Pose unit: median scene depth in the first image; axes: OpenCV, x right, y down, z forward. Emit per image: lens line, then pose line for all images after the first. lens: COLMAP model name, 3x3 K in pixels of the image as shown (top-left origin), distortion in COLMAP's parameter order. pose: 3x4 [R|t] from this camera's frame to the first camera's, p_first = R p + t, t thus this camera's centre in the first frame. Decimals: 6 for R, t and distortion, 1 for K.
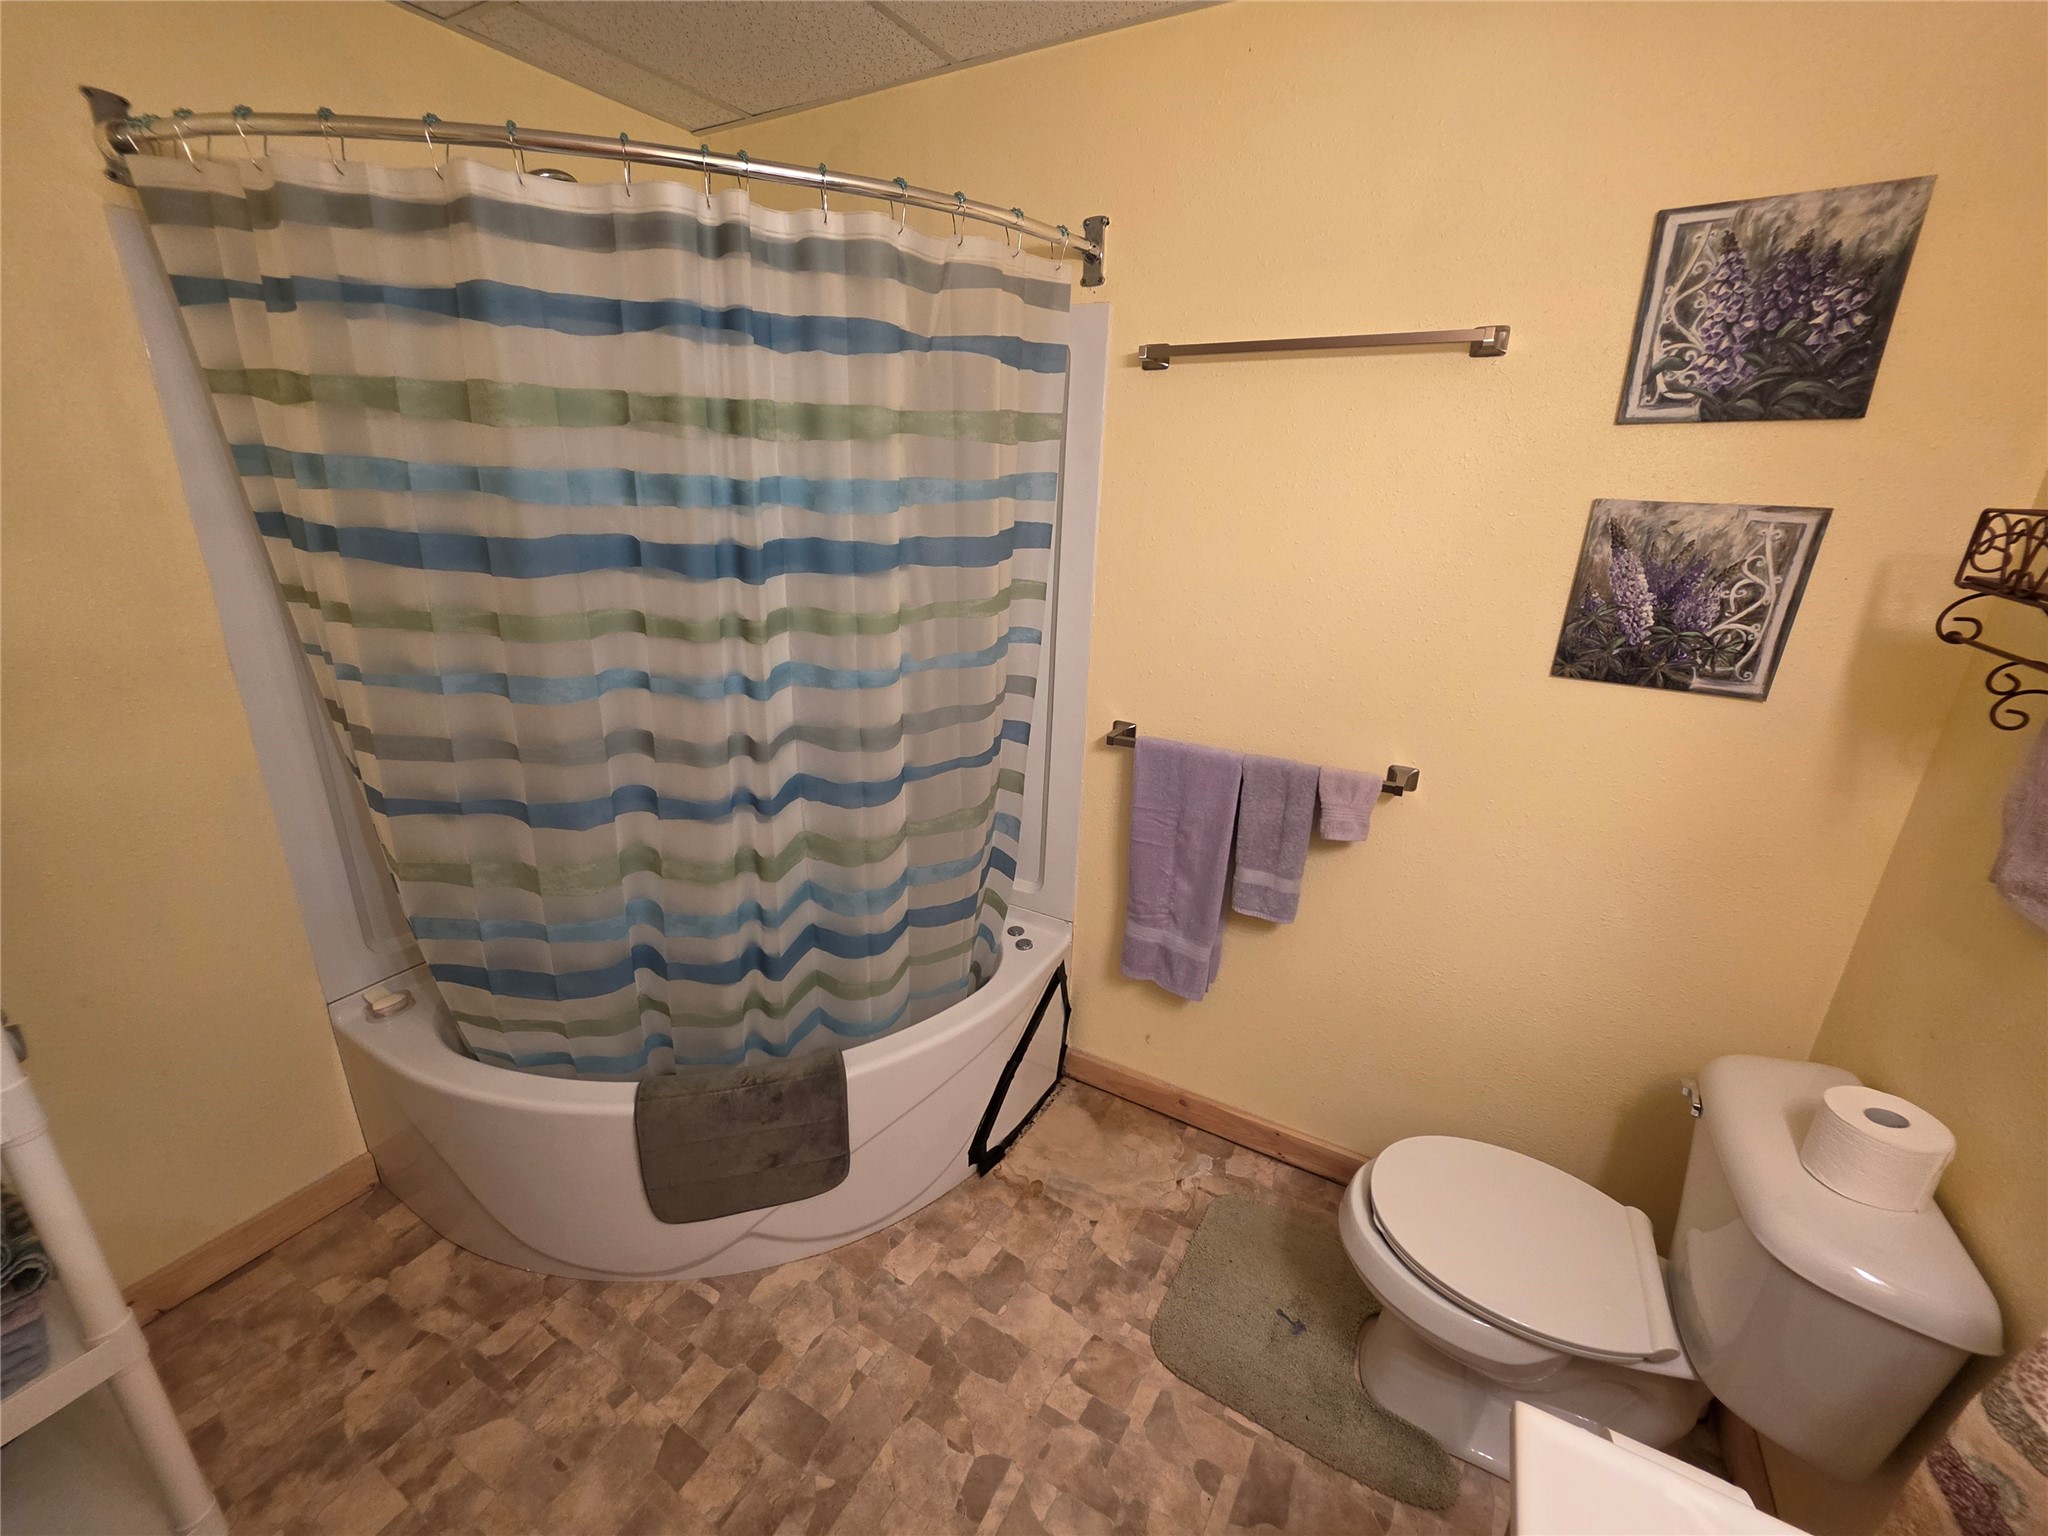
lens RADIAL K [[825.3, 0, 1019.0], [0, 825.3, 760.4], [0, 0, 1]] dist [-0.002467, -0.000097]
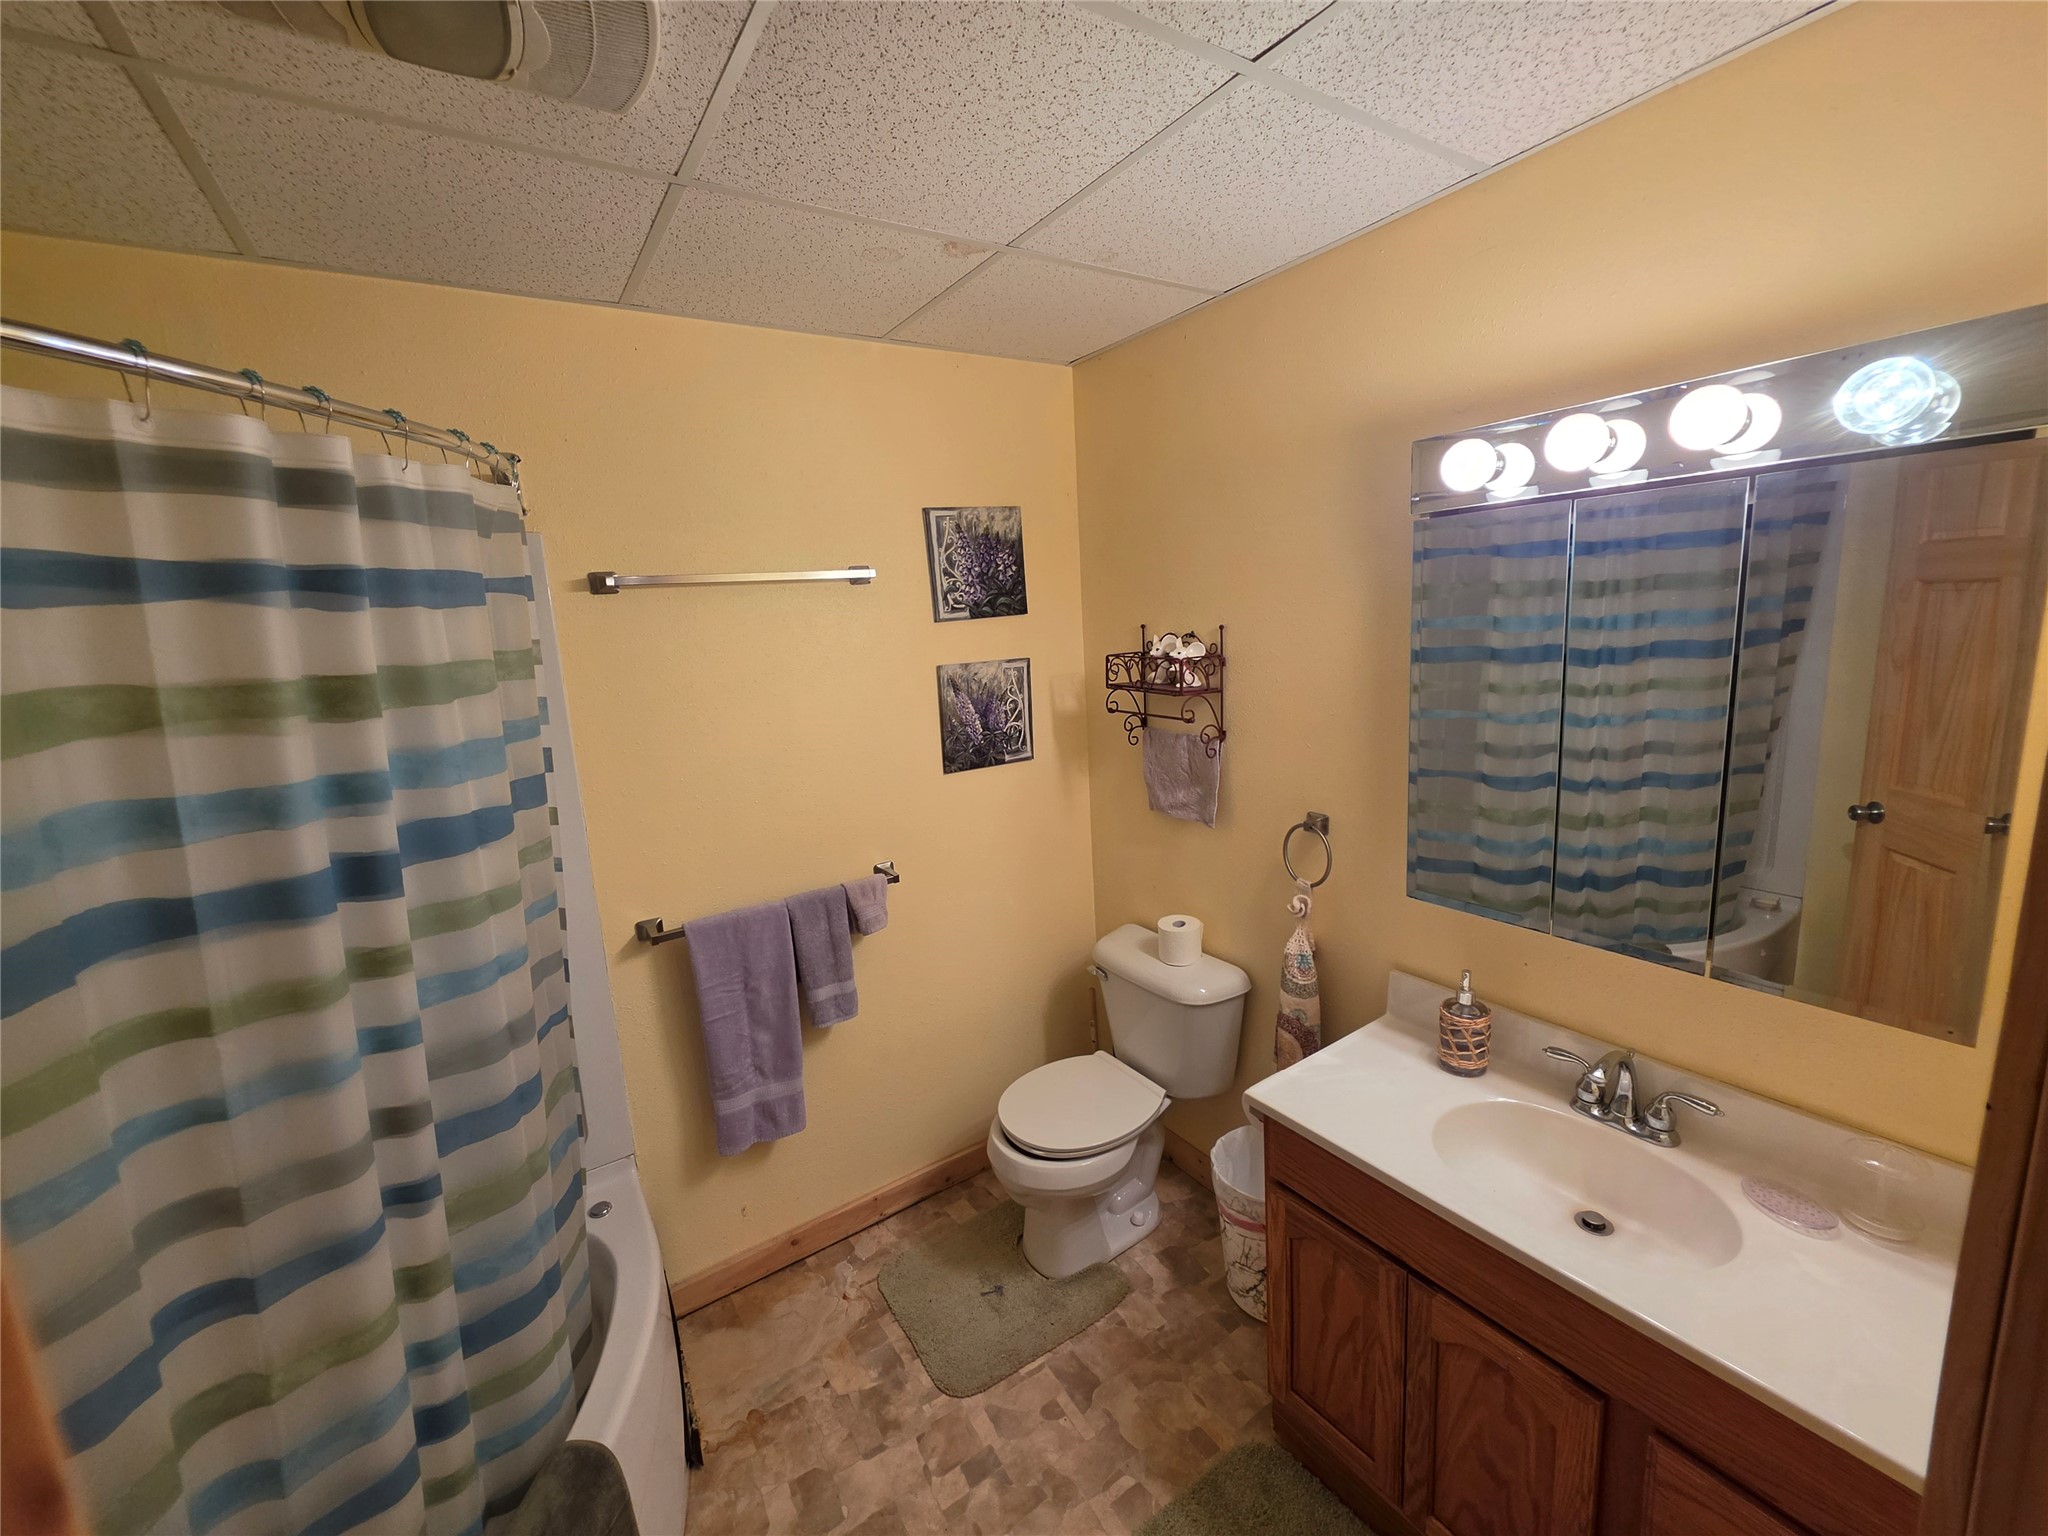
lens RADIAL K [[825.3, 0, 1019.0], [0, 825.3, 760.4], [0, 0, 1]] dist [-0.002467, -0.000097]
pose [[0.448208, -0.213121, 0.868153, -0.706230], [0.352143, 0.934732, 0.047661, -0.166894], [-0.821647, 0.284352, 0.494004, 0.115819]]
